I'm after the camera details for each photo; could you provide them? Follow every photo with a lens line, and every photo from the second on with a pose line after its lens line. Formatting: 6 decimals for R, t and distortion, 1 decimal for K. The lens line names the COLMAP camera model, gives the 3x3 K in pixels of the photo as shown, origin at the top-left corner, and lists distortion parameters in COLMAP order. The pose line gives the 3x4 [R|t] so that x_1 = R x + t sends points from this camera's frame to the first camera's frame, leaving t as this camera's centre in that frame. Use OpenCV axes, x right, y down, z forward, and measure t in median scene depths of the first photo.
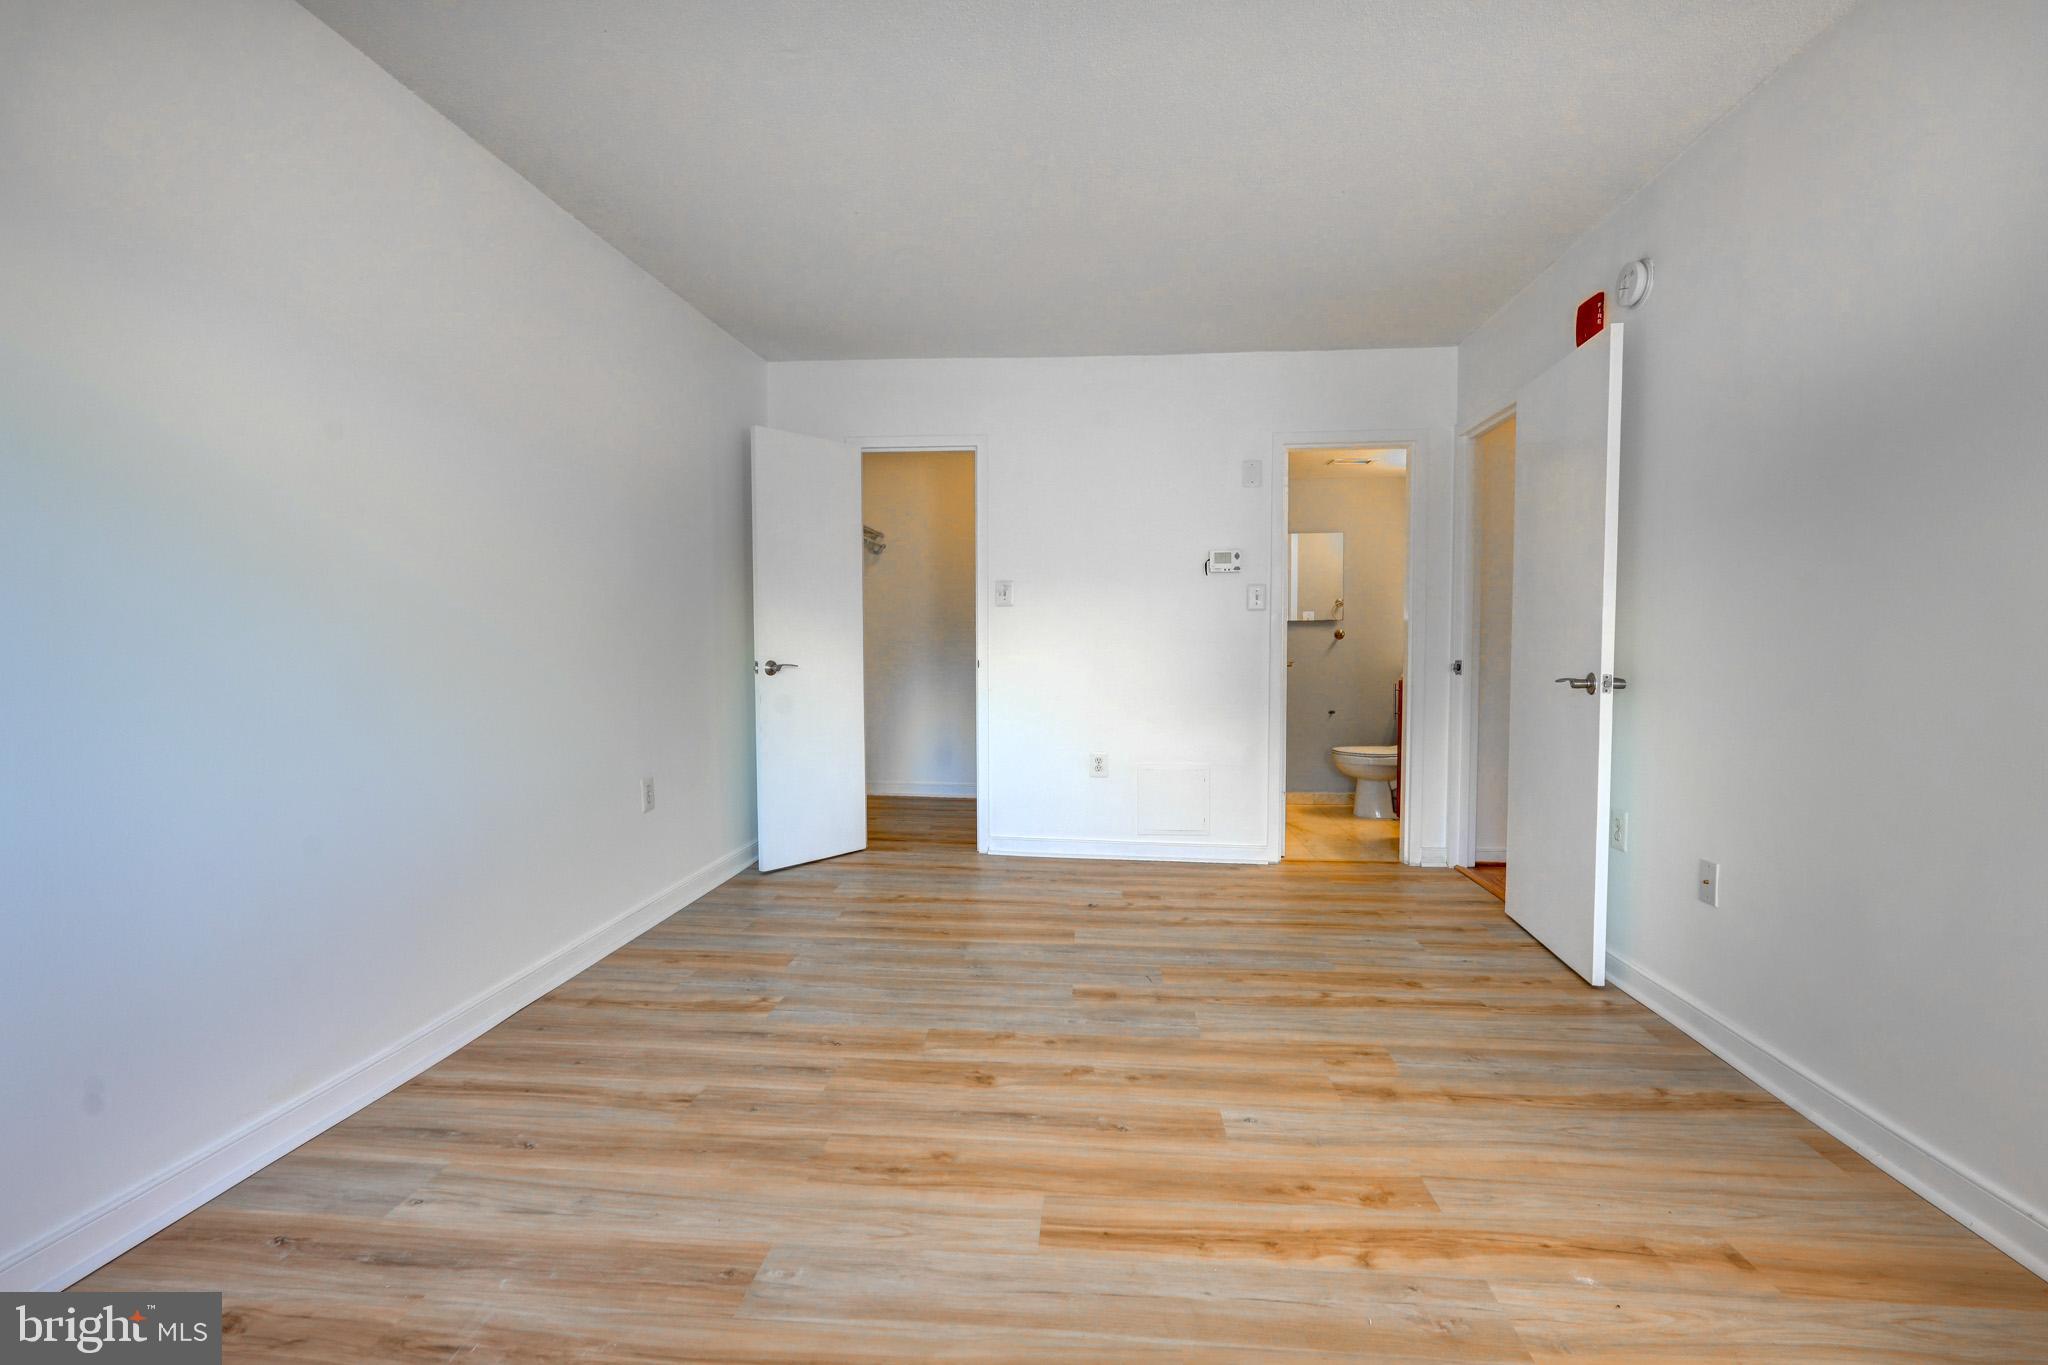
lens RADIAL K [[910.7, 0, 1026.6], [0, 910.7, 684.3], [0, 0, 1]] dist [-0.011854, 0.006983]
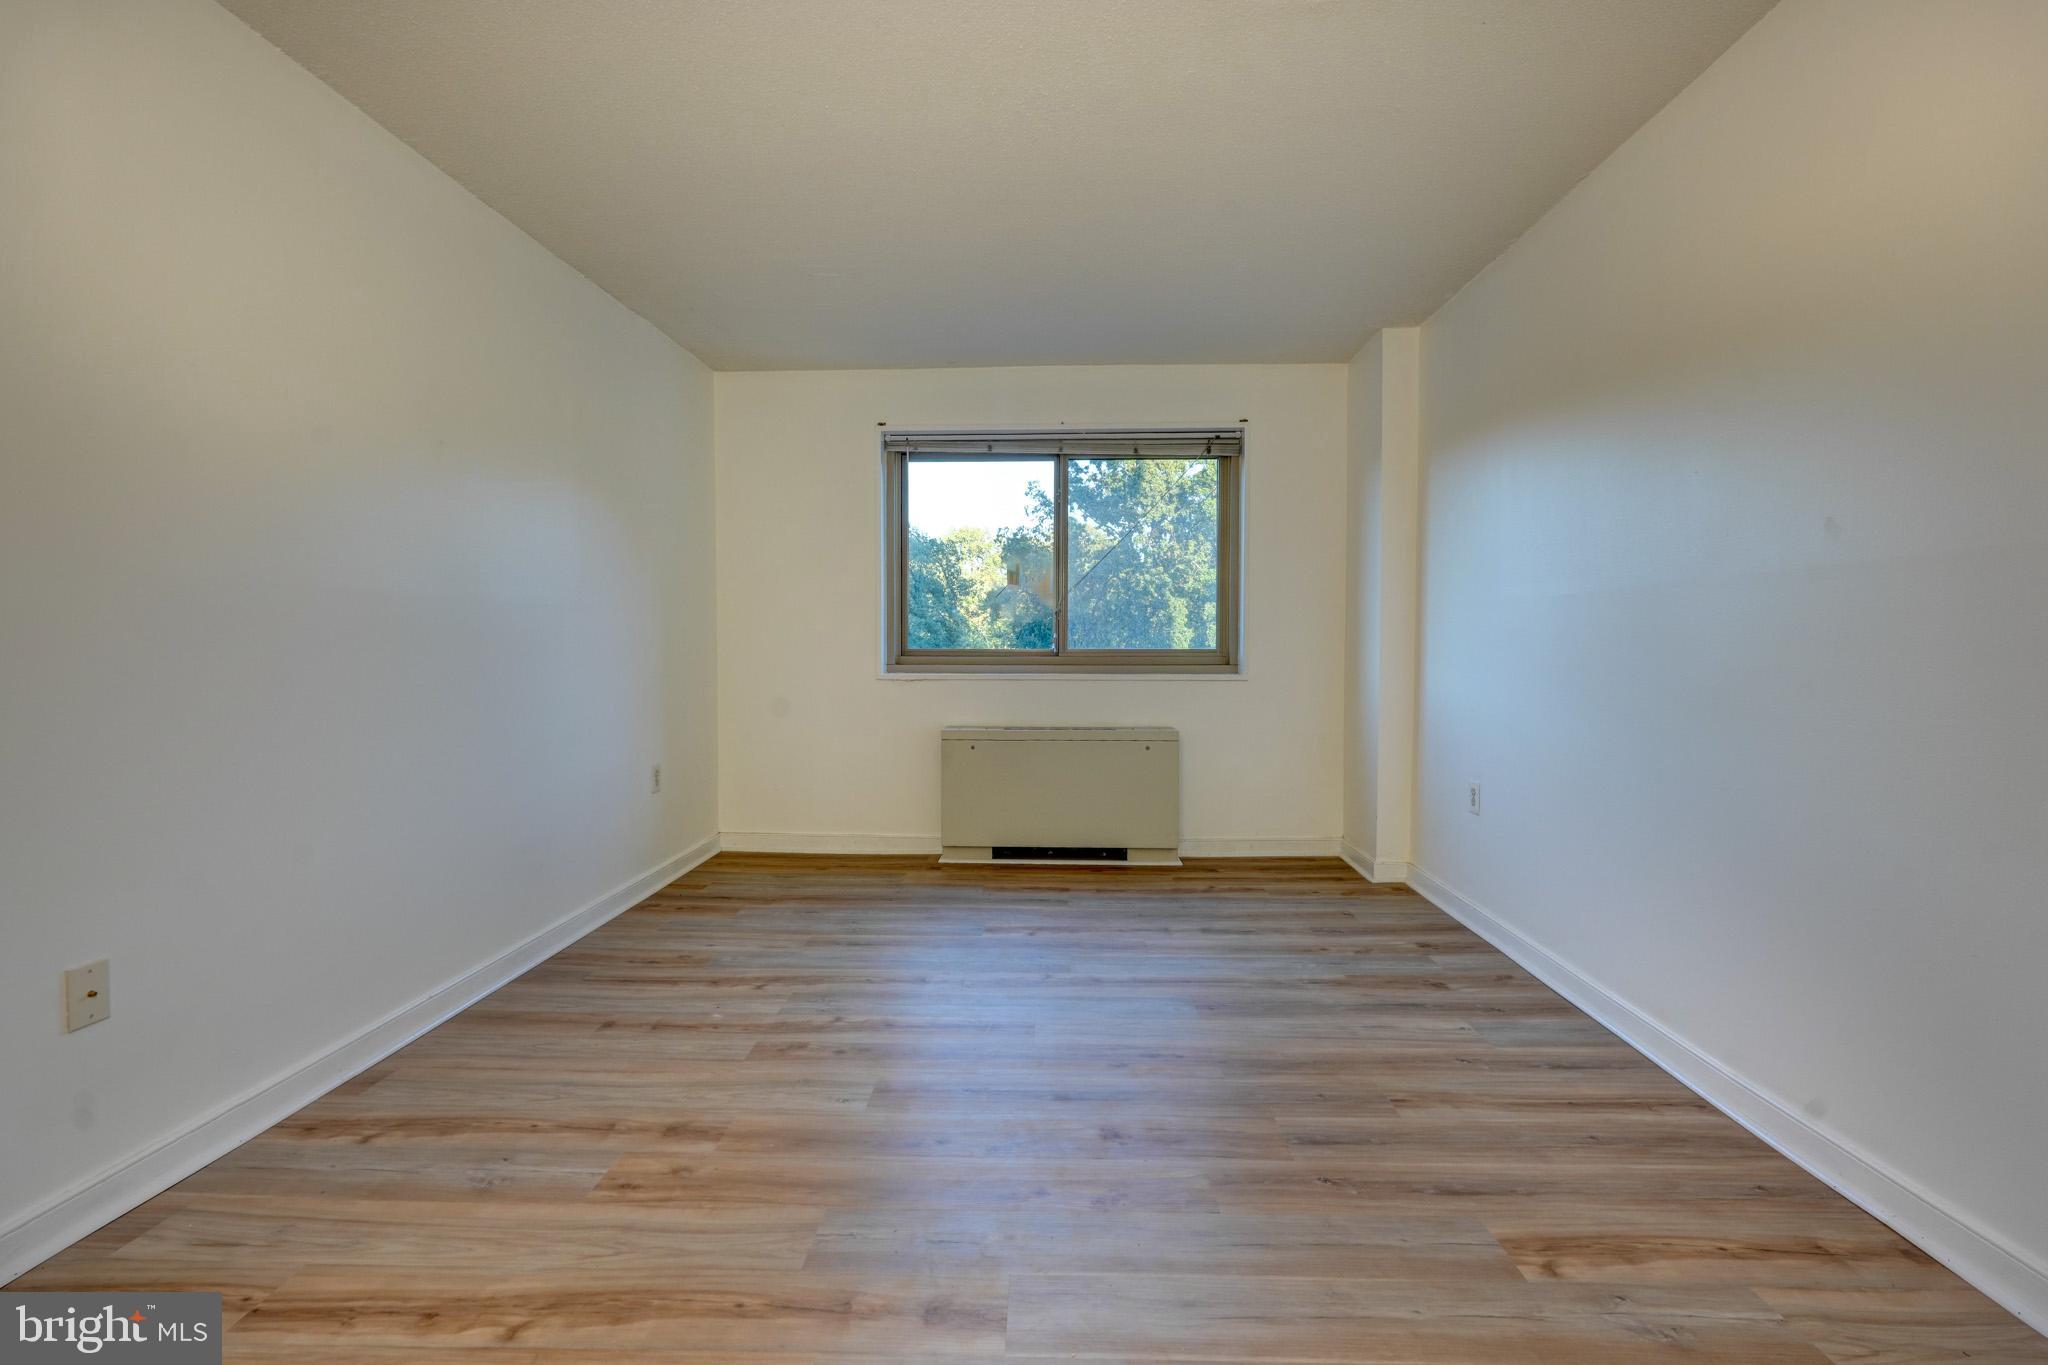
lens RADIAL K [[923.9, 0, 1024.0], [0, 923.9, 682.5], [0, 0, 1]] dist [-0.013450, 0.009387]
pose [[-0.998693, 0.005299, -0.050844, 0.079823], [0.001123, 0.996648, 0.081806, -0.080180], [0.051107, 0.081642, -0.995350, 1.827520]]
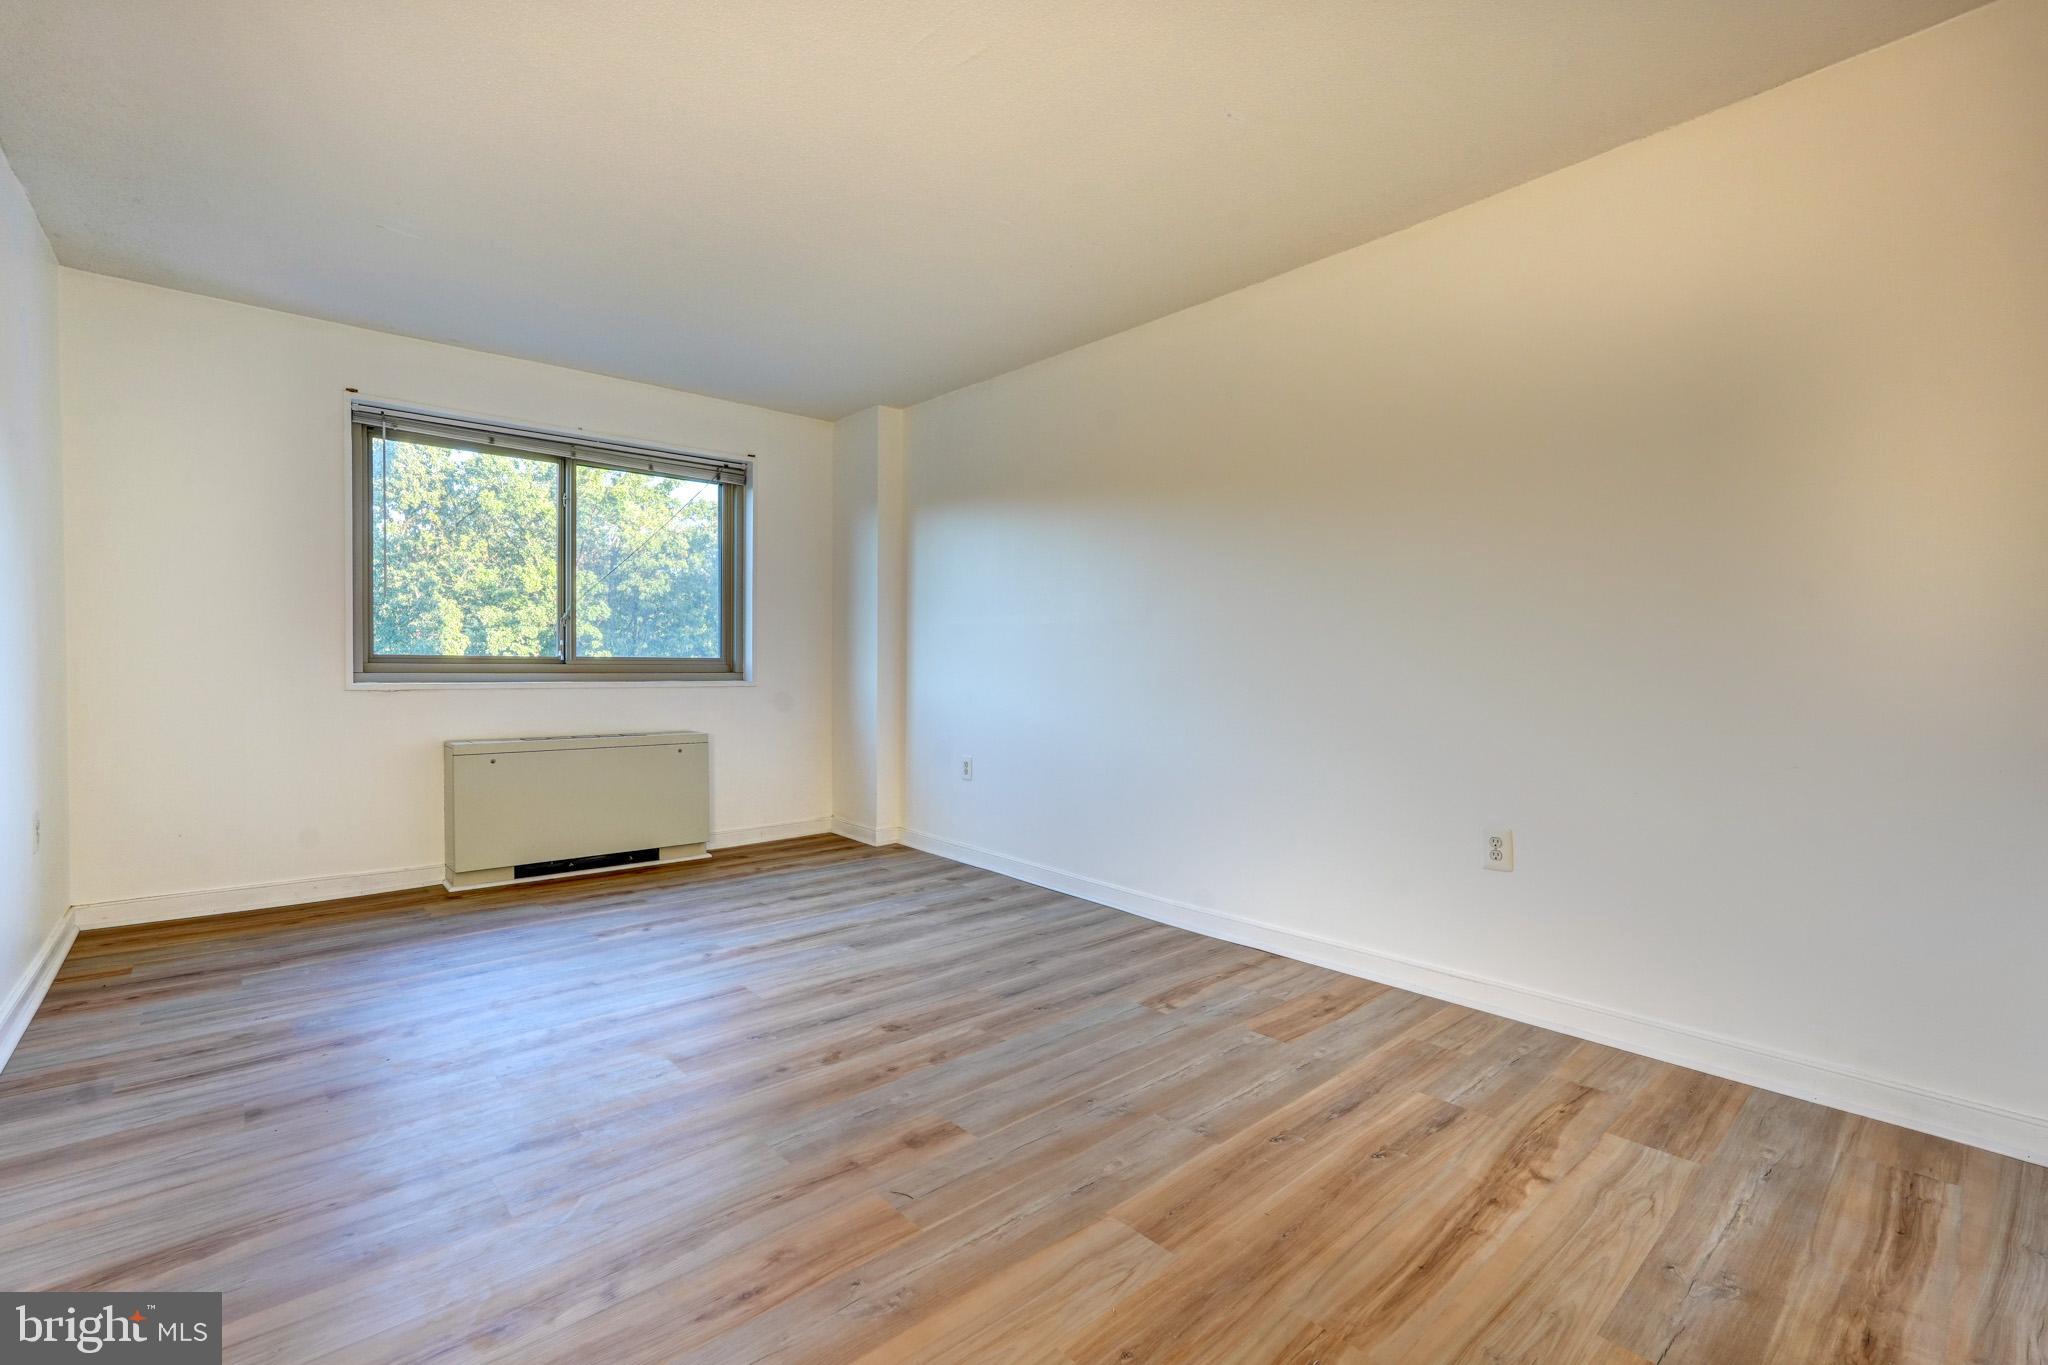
lens RADIAL K [[910.7, 0, 1026.6], [0, 910.7, 684.3], [0, 0, 1]] dist [-0.011854, 0.006983]
pose [[-0.686321, 0.015030, -0.727143, 0.667830], [-0.039331, 0.997556, 0.057742, -0.079932], [0.726234, 0.068229, -0.684053, 1.862948]]
